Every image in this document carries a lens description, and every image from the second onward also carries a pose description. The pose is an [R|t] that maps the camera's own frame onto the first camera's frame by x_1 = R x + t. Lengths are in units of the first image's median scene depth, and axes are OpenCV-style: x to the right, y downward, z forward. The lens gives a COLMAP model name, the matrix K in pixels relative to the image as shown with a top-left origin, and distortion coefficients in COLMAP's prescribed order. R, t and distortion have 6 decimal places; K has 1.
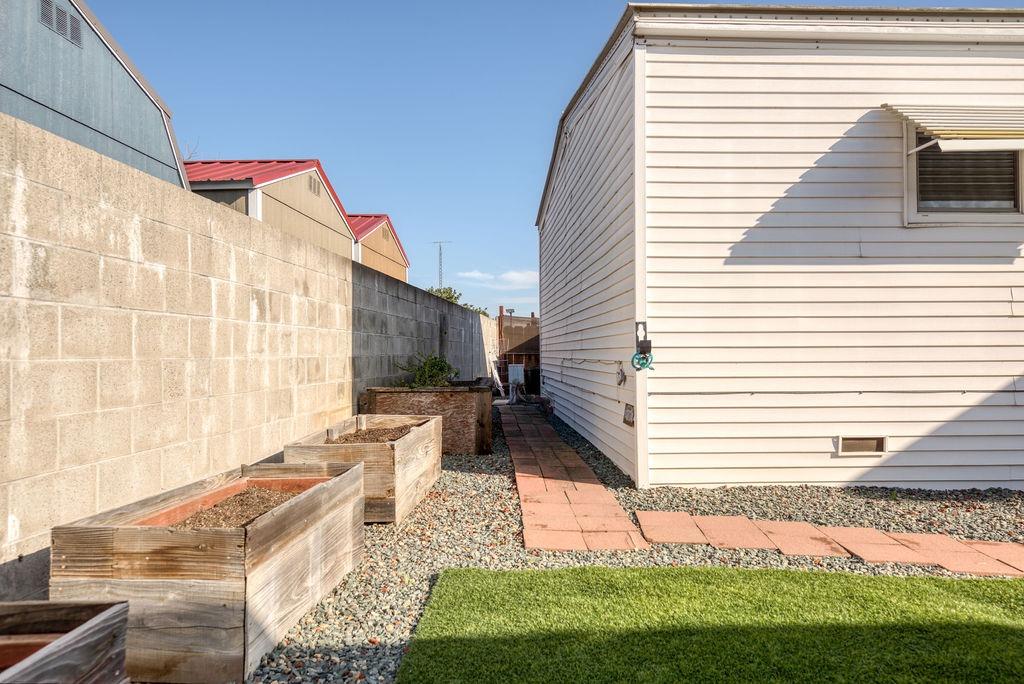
lens RADIAL K [[680.7, 0, 510.6], [0, 680.7, 349.4], [0, 0, 1]] dist [0.038118, -0.003376]
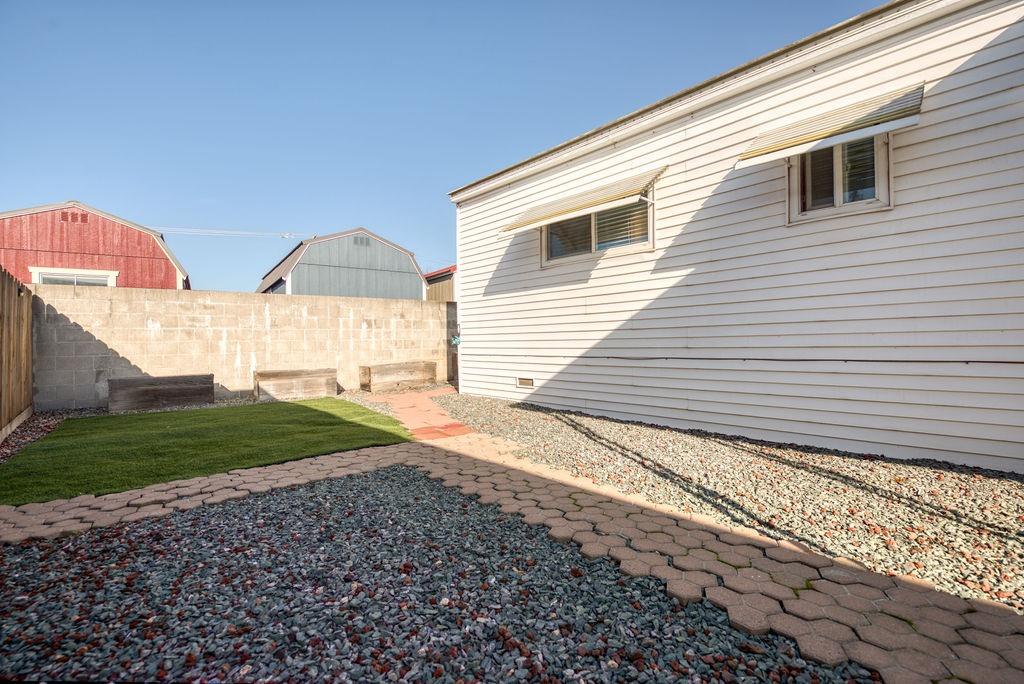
lens RADIAL K [[502.4, 0, 512.0], [0, 502.4, 342.0], [0, 0, 1]] dist [-0.000175, -0.000014]
pose [[0.596174, -0.004789, -0.802841, 1.802232], [0.033151, 0.999276, 0.018656, -0.006485], [0.802171, -0.037737, 0.595901, 0.112526]]
